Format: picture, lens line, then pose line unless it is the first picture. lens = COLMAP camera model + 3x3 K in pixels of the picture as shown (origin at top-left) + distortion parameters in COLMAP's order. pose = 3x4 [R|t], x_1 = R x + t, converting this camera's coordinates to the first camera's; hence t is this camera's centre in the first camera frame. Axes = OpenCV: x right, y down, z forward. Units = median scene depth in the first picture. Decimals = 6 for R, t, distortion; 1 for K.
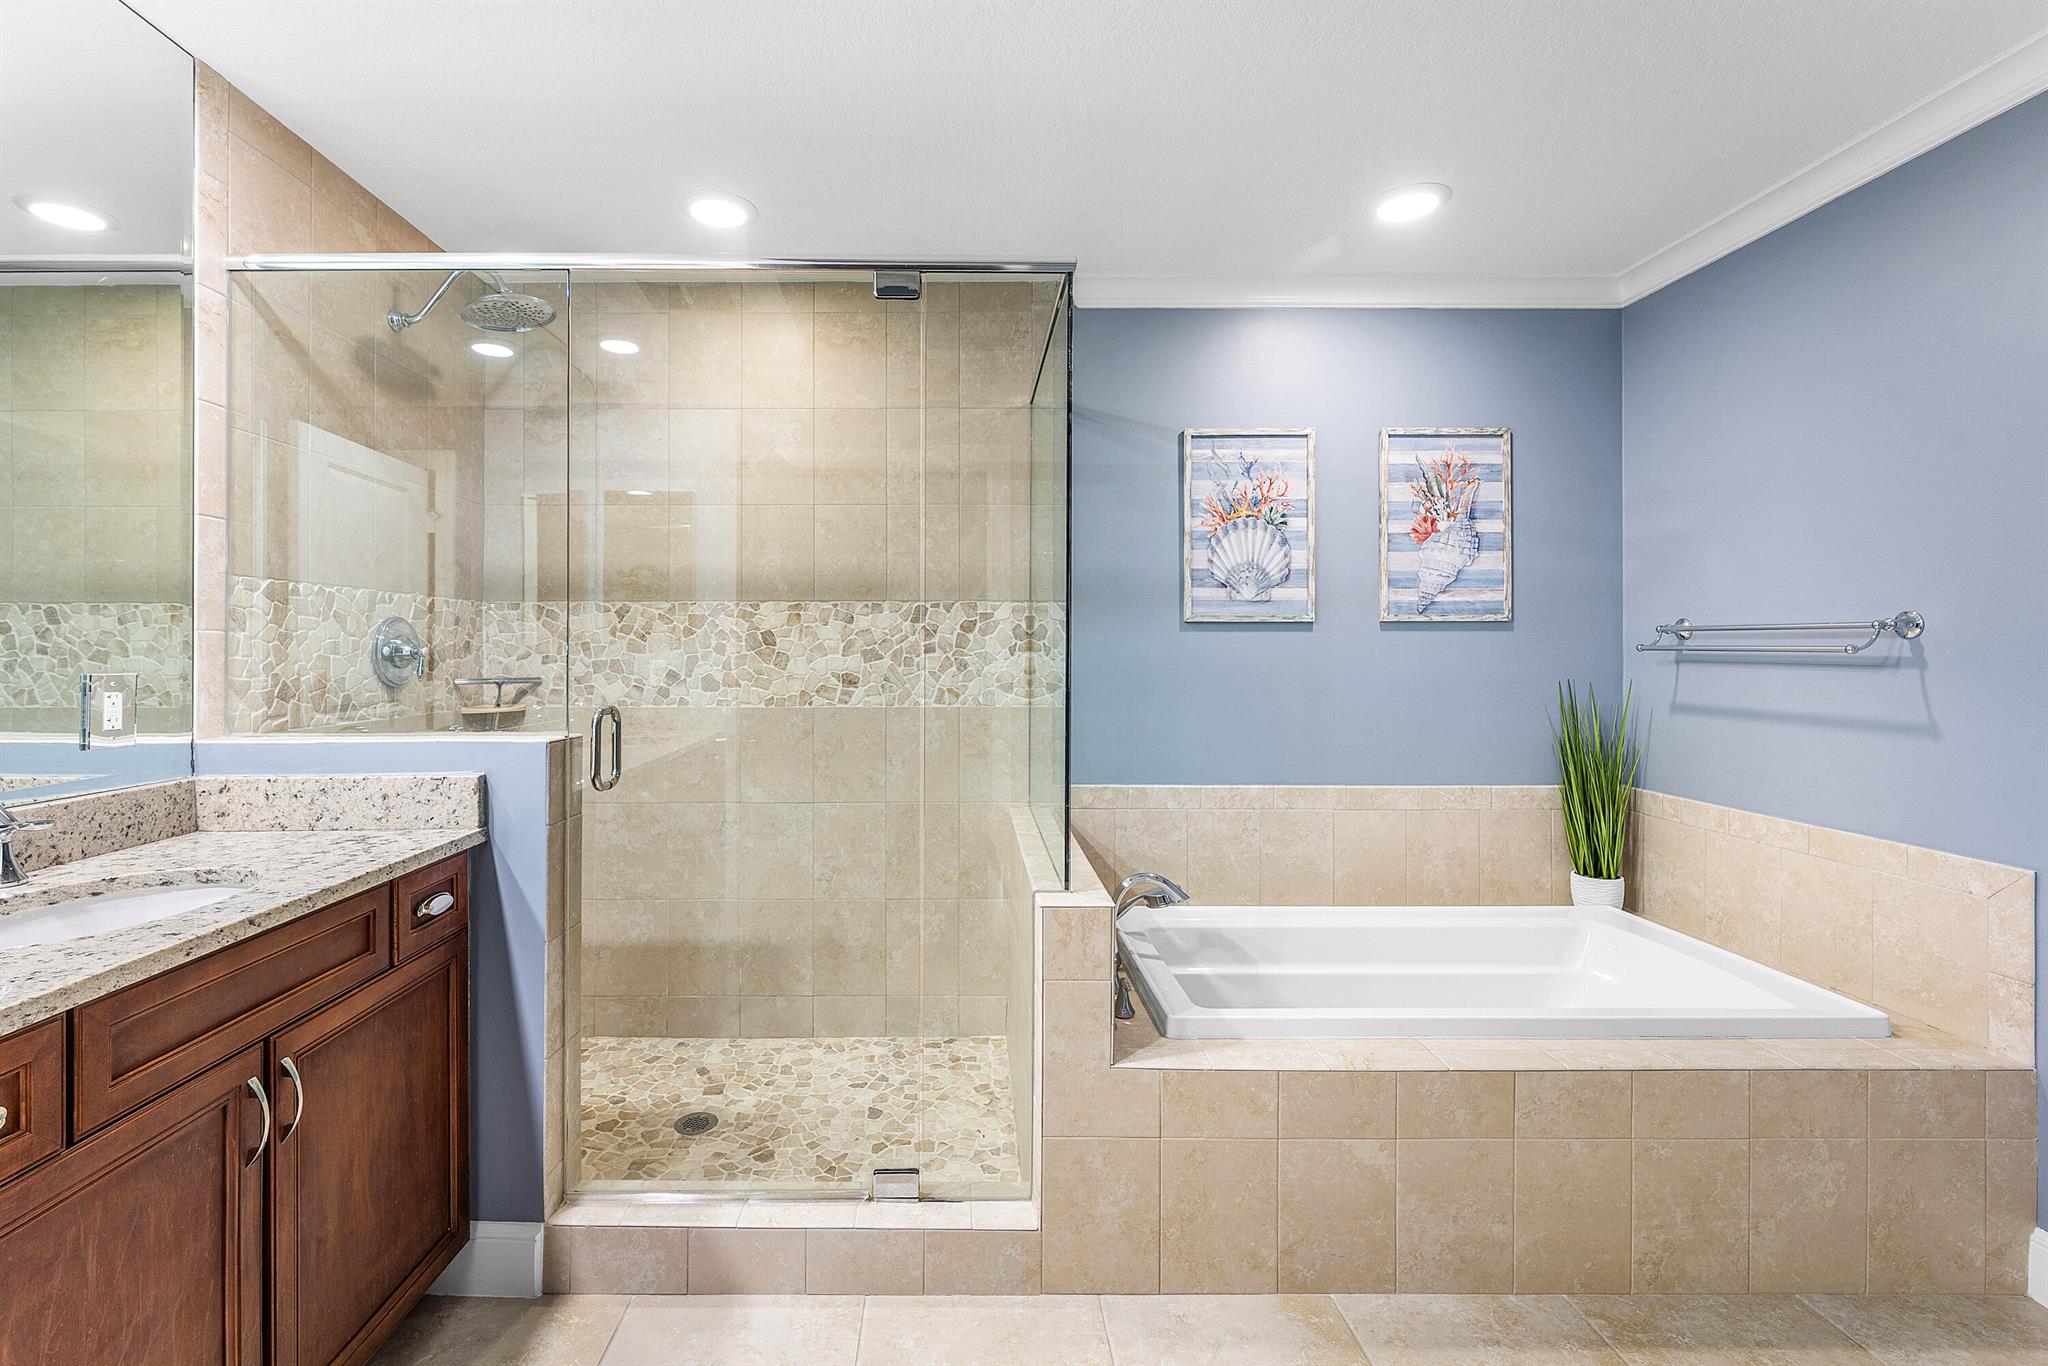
lens RADIAL K [[897.6, 0, 1023.8], [0, 897.6, 665.6], [0, 0, 1]] dist [0.002142, -0.001225]
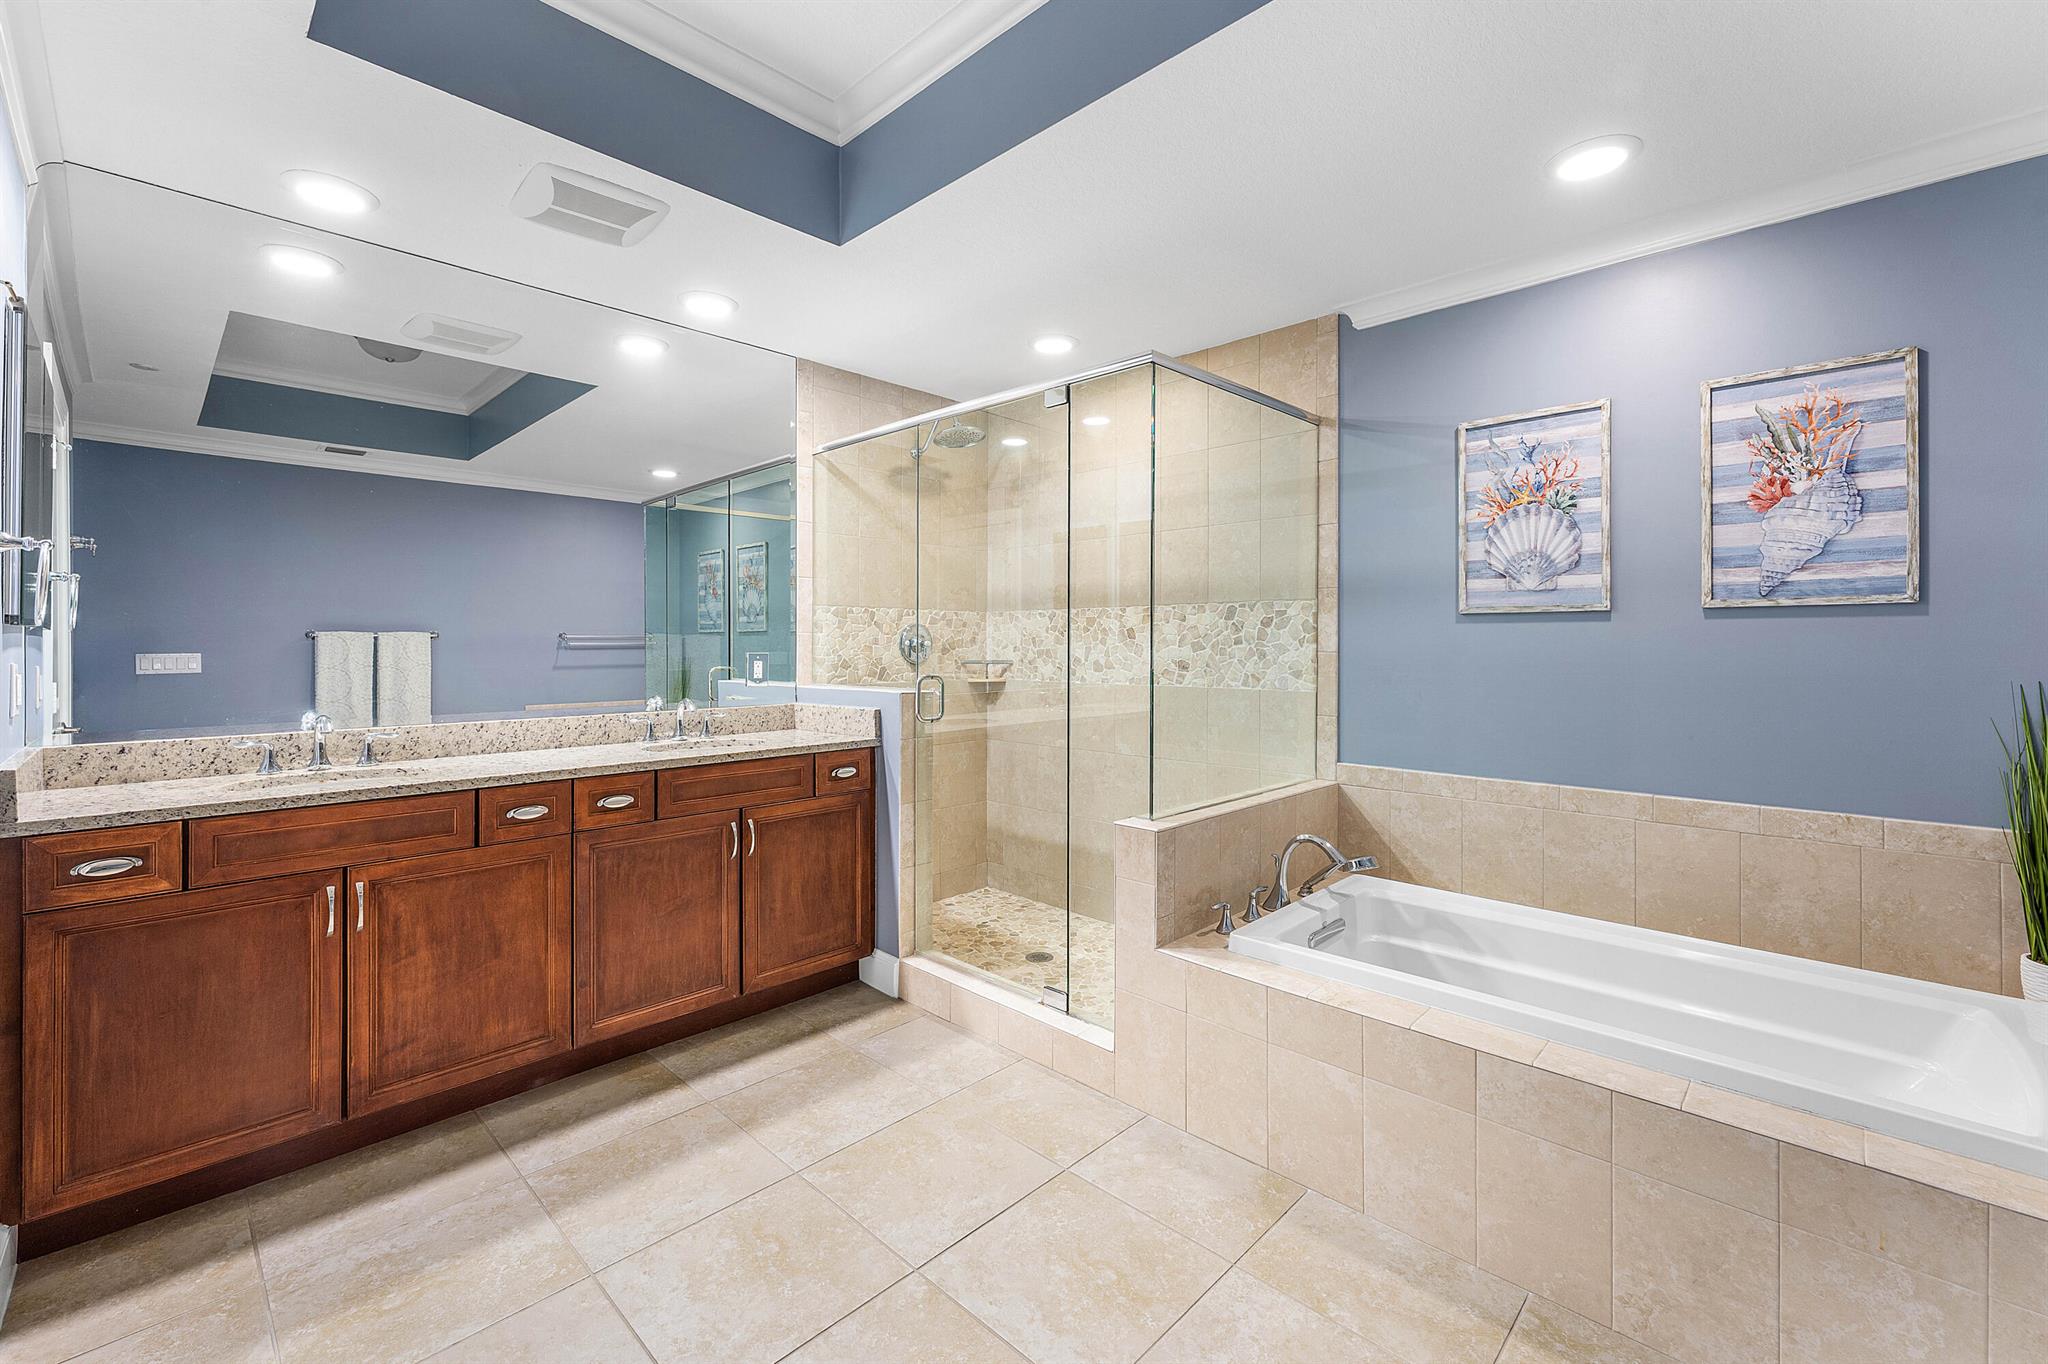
lens RADIAL K [[838.2, 0, 1015.1], [0, 838.2, 668.4], [0, 0, 1]] dist [0.000472, -0.000659]
pose [[0.721715, 0.019967, -0.691902, 0.482798], [-0.011626, 0.999793, 0.016726, 0.002911], [0.692093, -0.004027, 0.721797, -0.032451]]
